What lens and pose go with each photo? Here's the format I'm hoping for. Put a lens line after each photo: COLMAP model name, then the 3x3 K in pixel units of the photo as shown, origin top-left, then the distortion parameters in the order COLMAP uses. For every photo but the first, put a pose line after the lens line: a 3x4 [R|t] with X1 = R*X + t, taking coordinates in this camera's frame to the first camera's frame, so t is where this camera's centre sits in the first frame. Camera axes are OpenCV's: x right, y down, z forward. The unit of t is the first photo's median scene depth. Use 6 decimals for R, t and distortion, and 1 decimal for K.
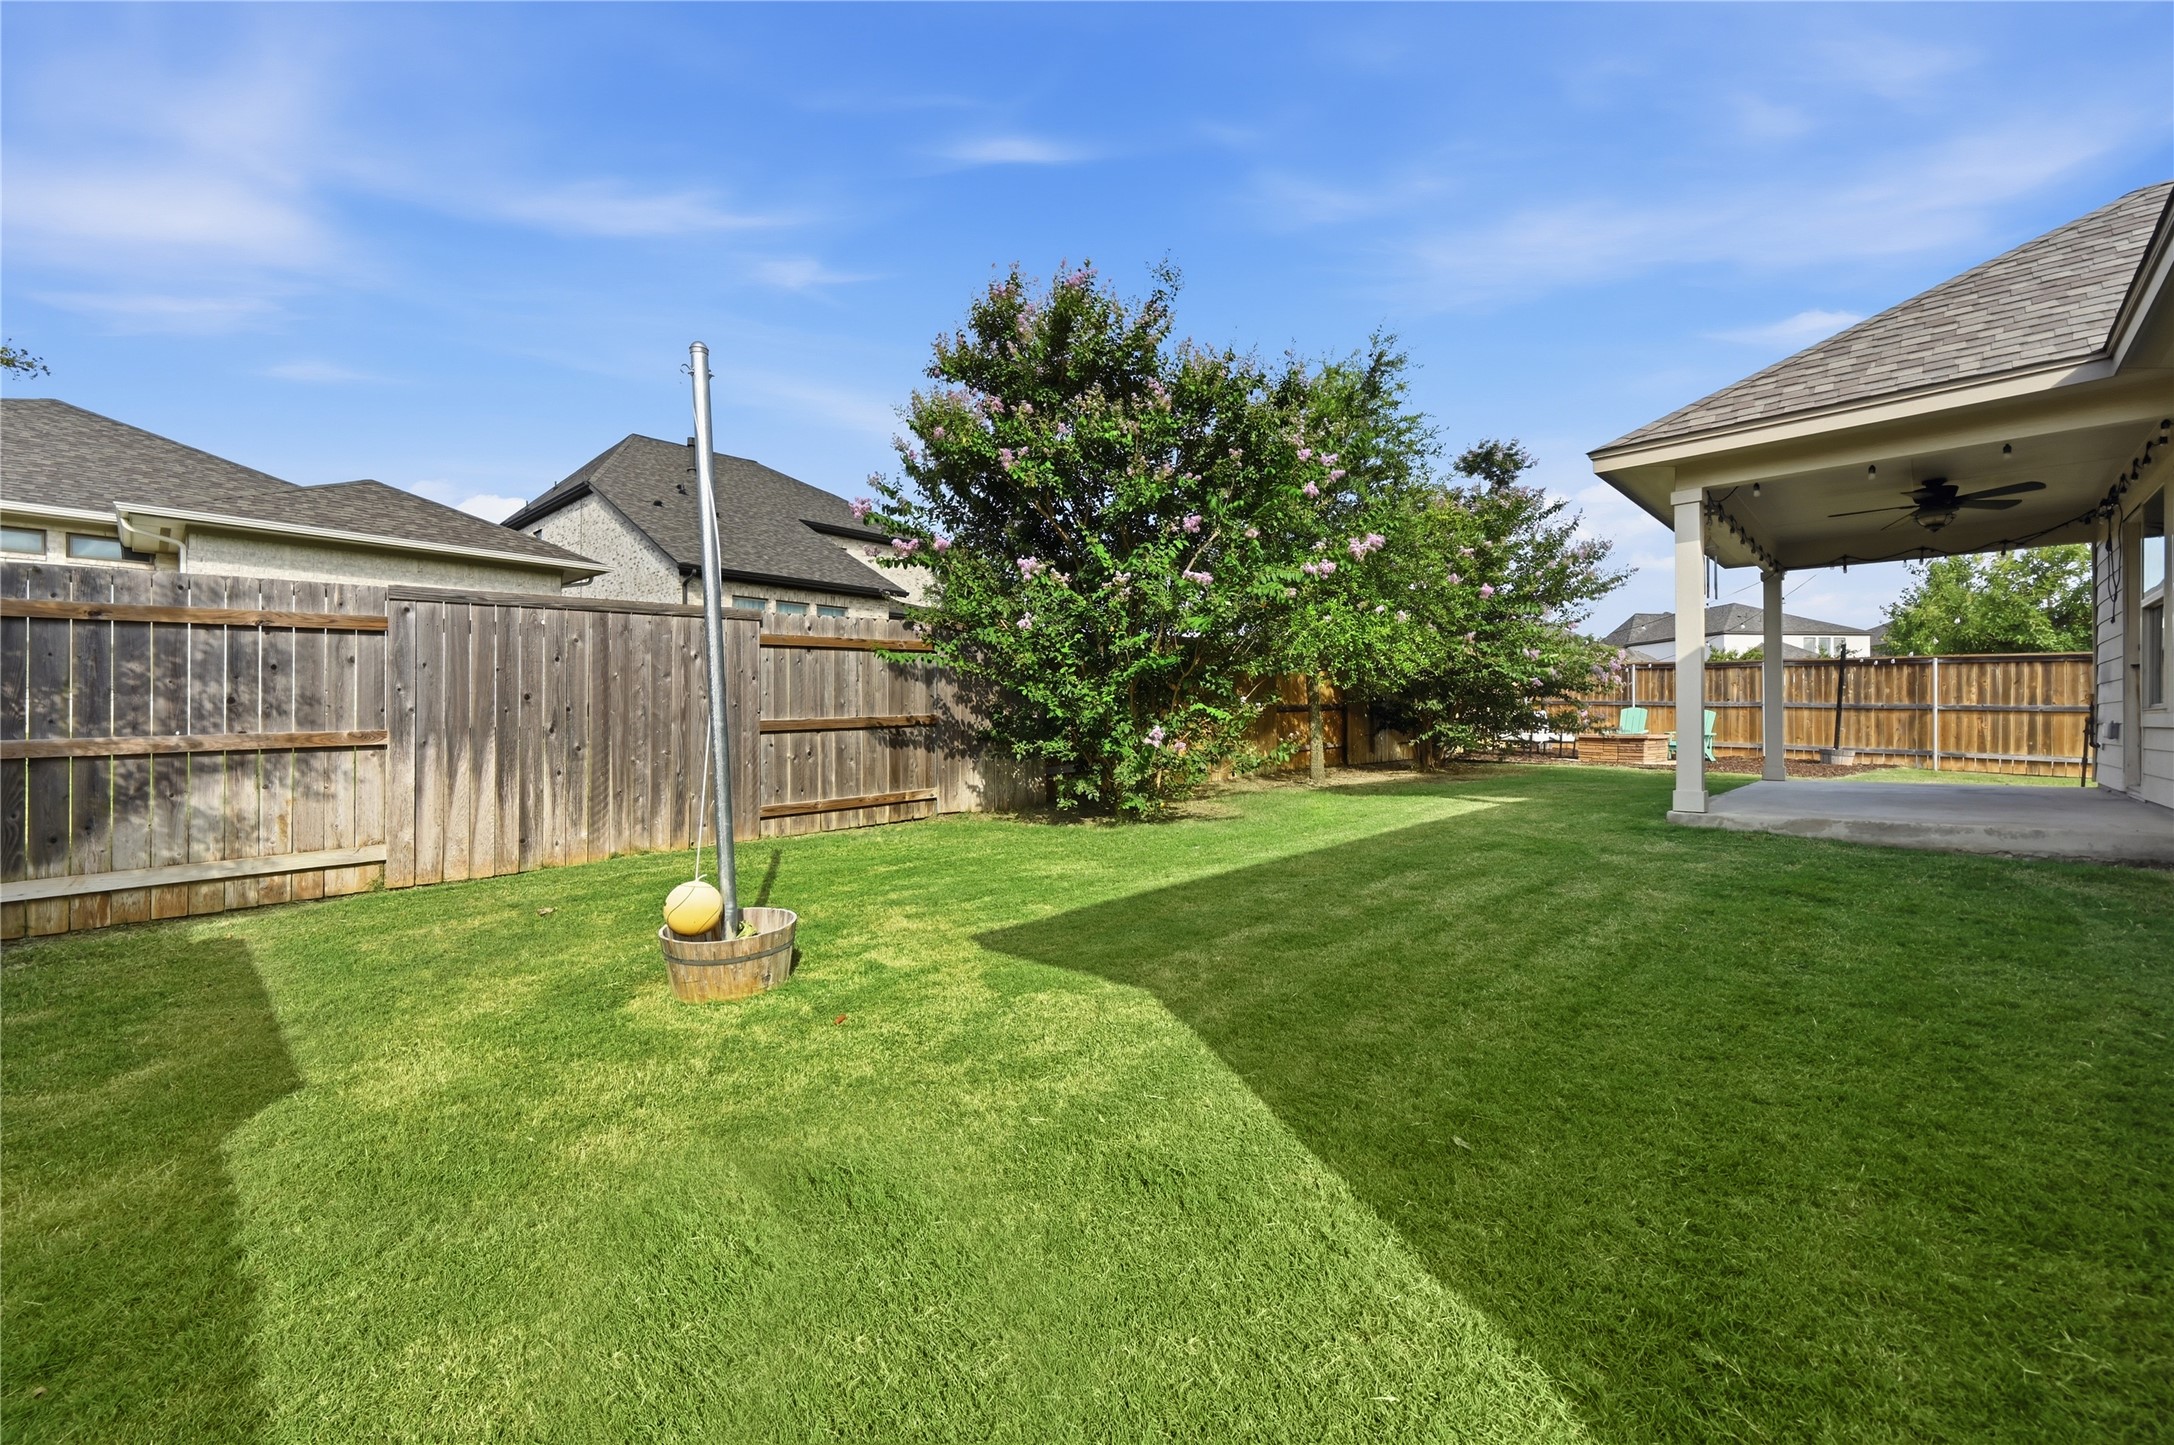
lens RADIAL K [[870.3, 0, 1071.7], [0, 870.3, 726.7], [0, 0, 1]] dist [0.000434, -0.000199]
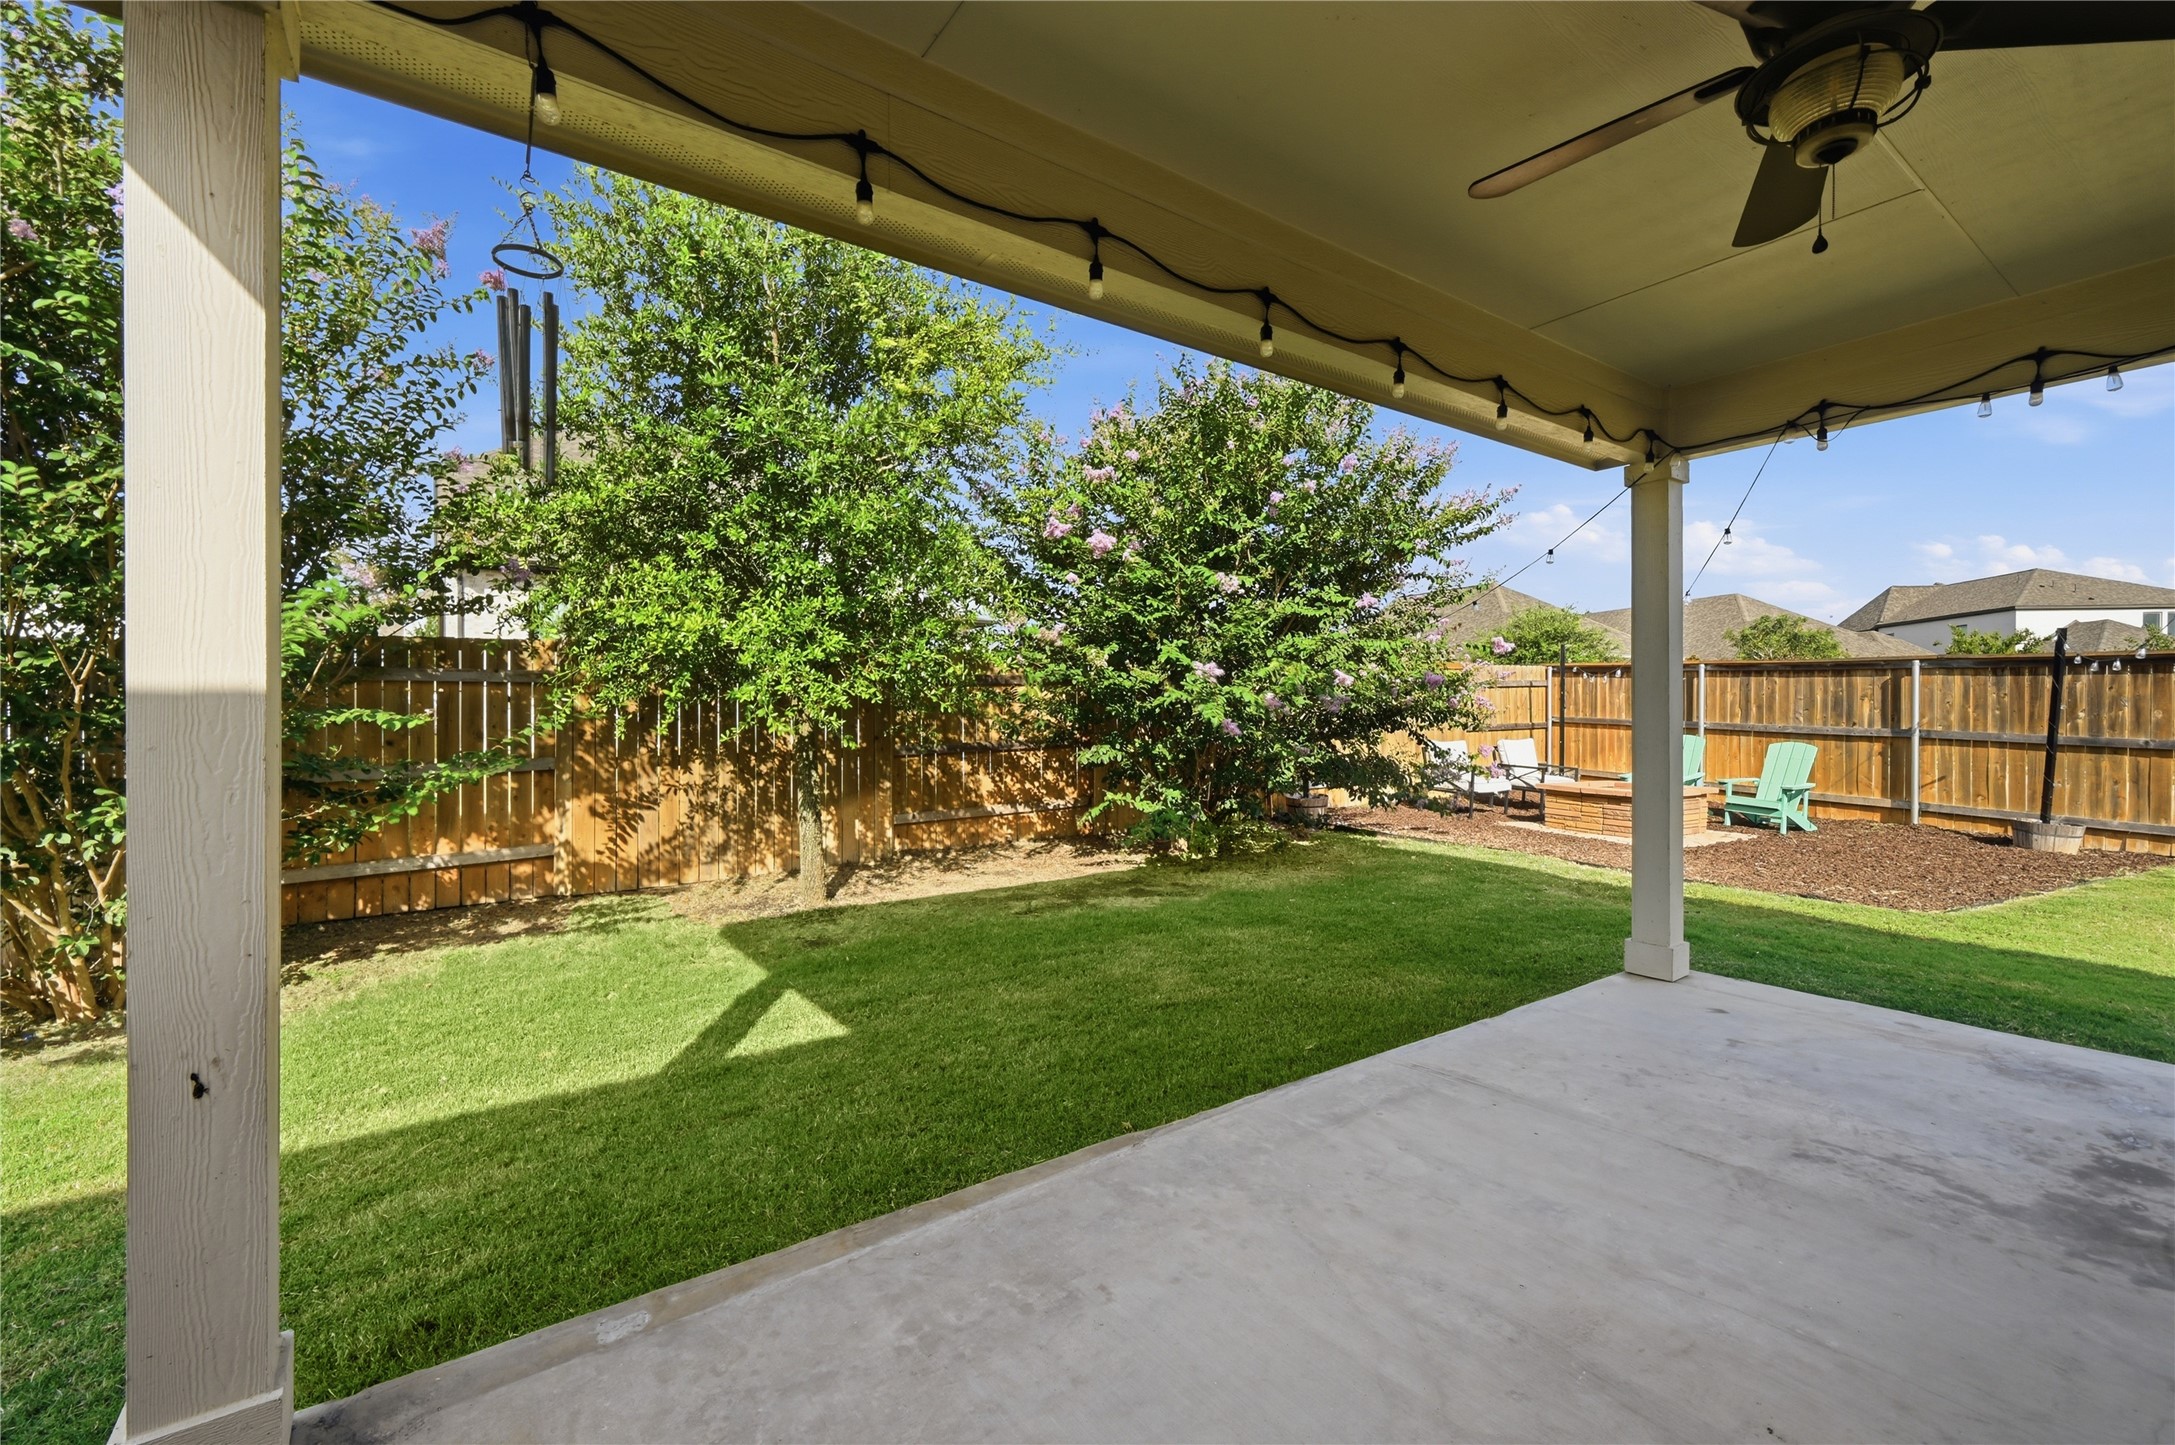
lens RADIAL K [[870.7, 0, 1090.3], [0, 870.7, 720.3], [0, 0, 1]] dist [0.000434, -0.000199]
pose [[0.979968, 0.004783, -0.199097, 0.398869], [-0.004188, 0.999985, 0.003406, -0.036505], [0.199110, -0.002504, 0.979974, 0.345686]]
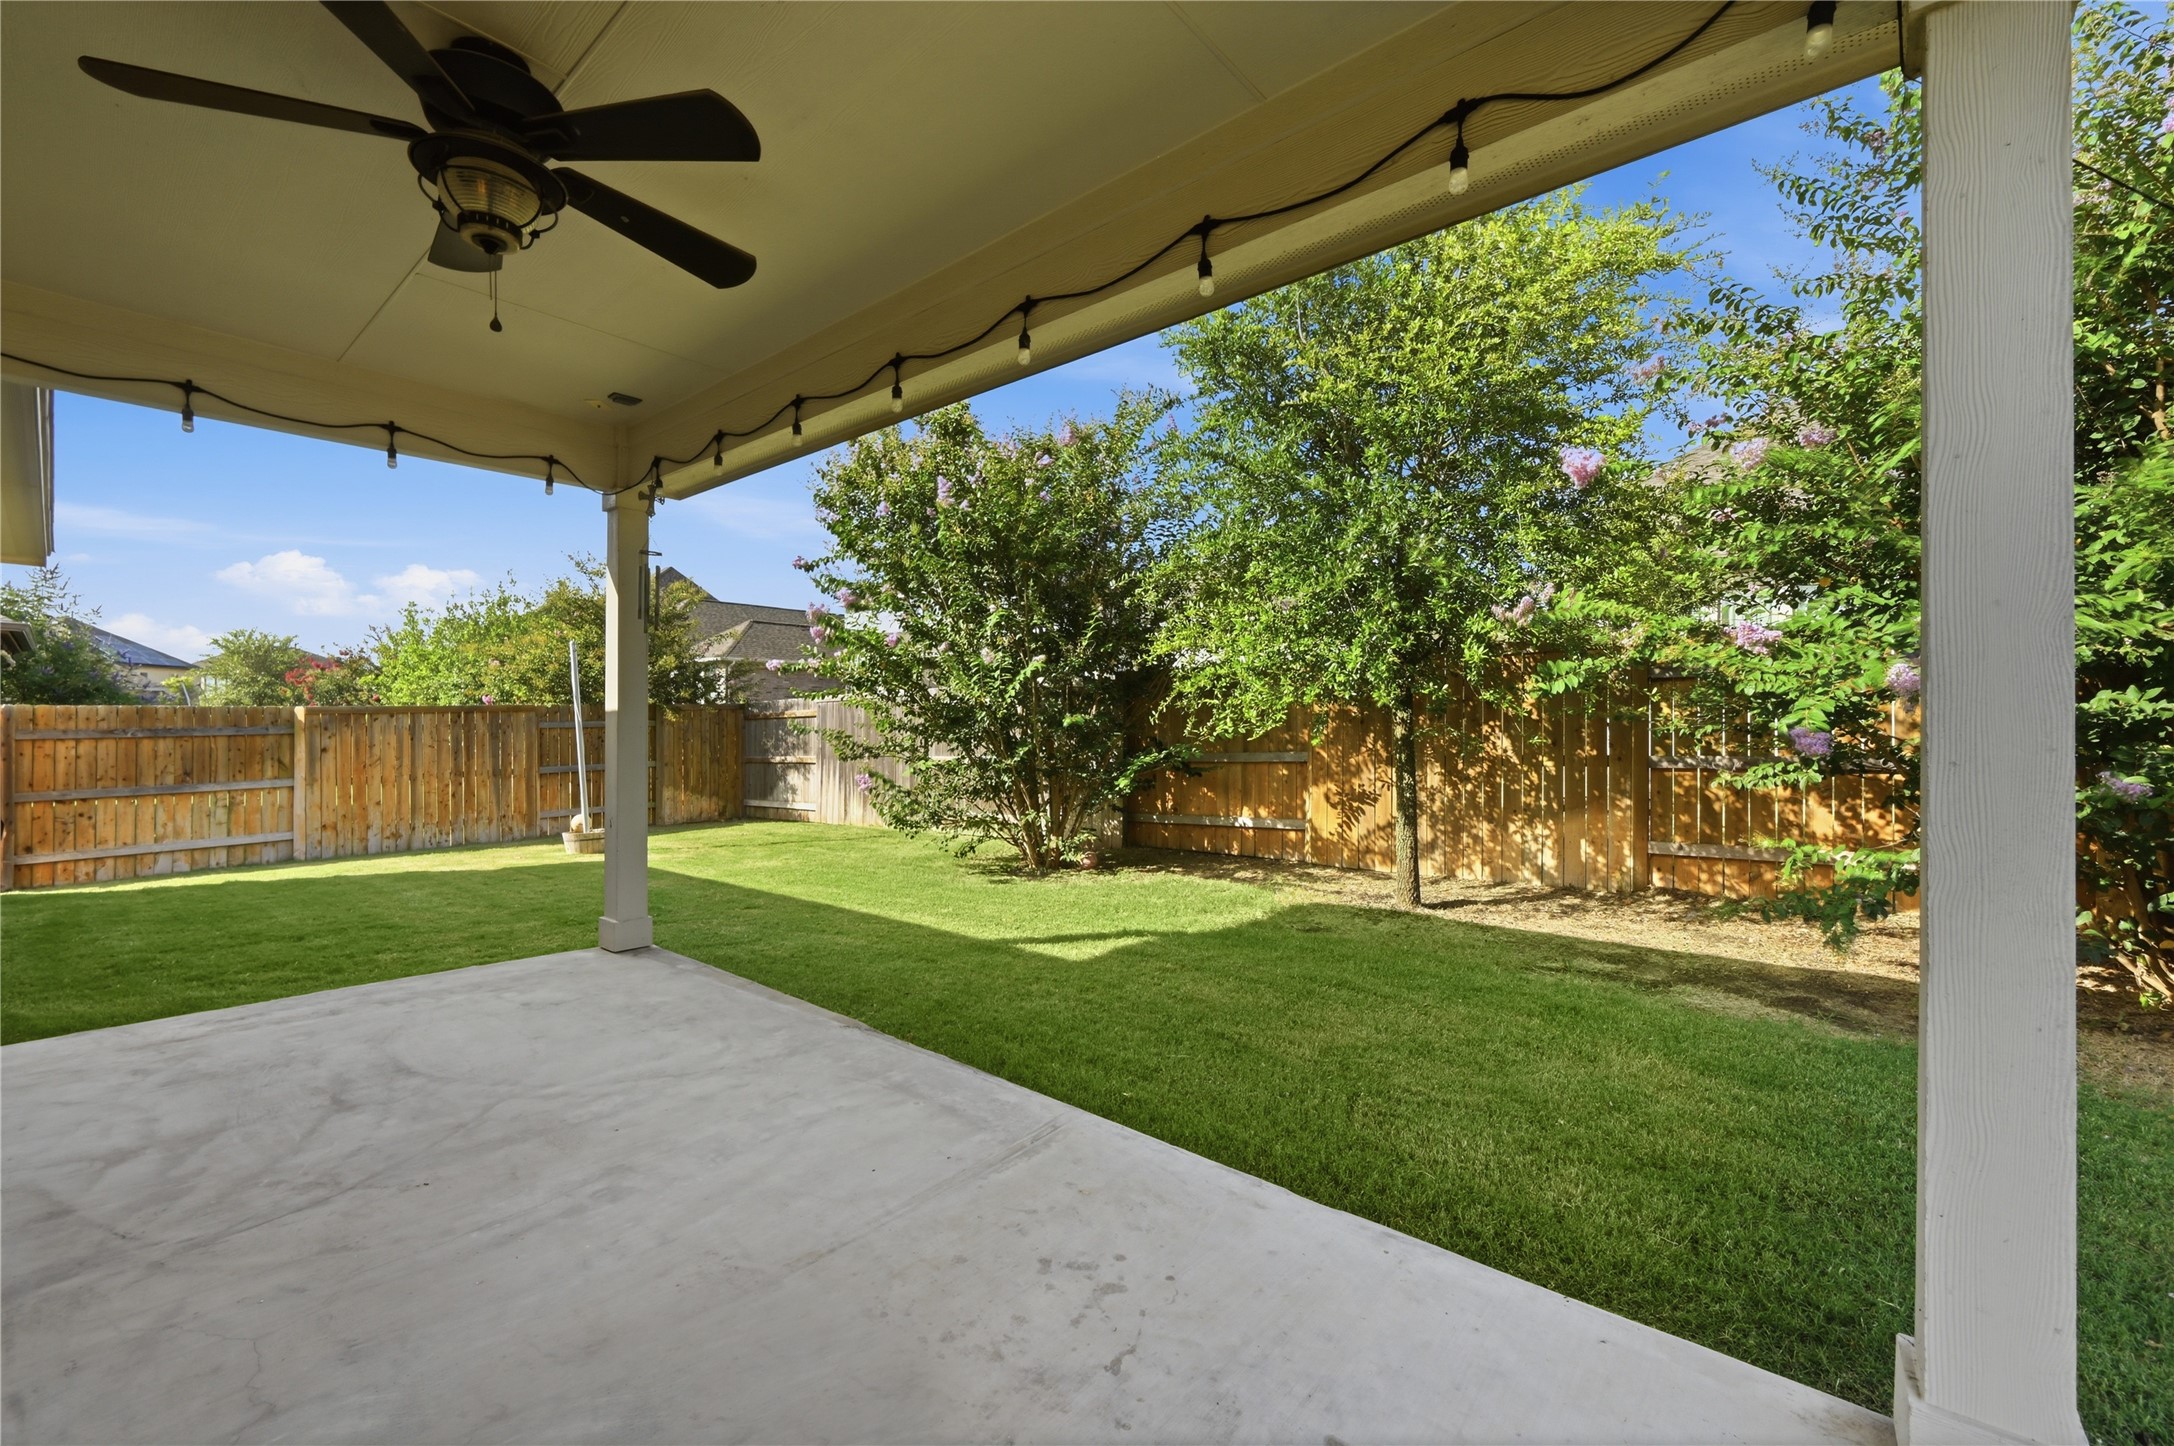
lens RADIAL K [[870.3, 0, 1077.7], [0, 870.3, 716.9], [0, 0, 1]] dist [0.000434, -0.000199]
pose [[0.068822, -0.001245, -0.997628, 0.586801], [-0.002740, 0.999995, -0.001437, -0.036642], [0.997625, 0.002832, 0.068818, 0.533143]]
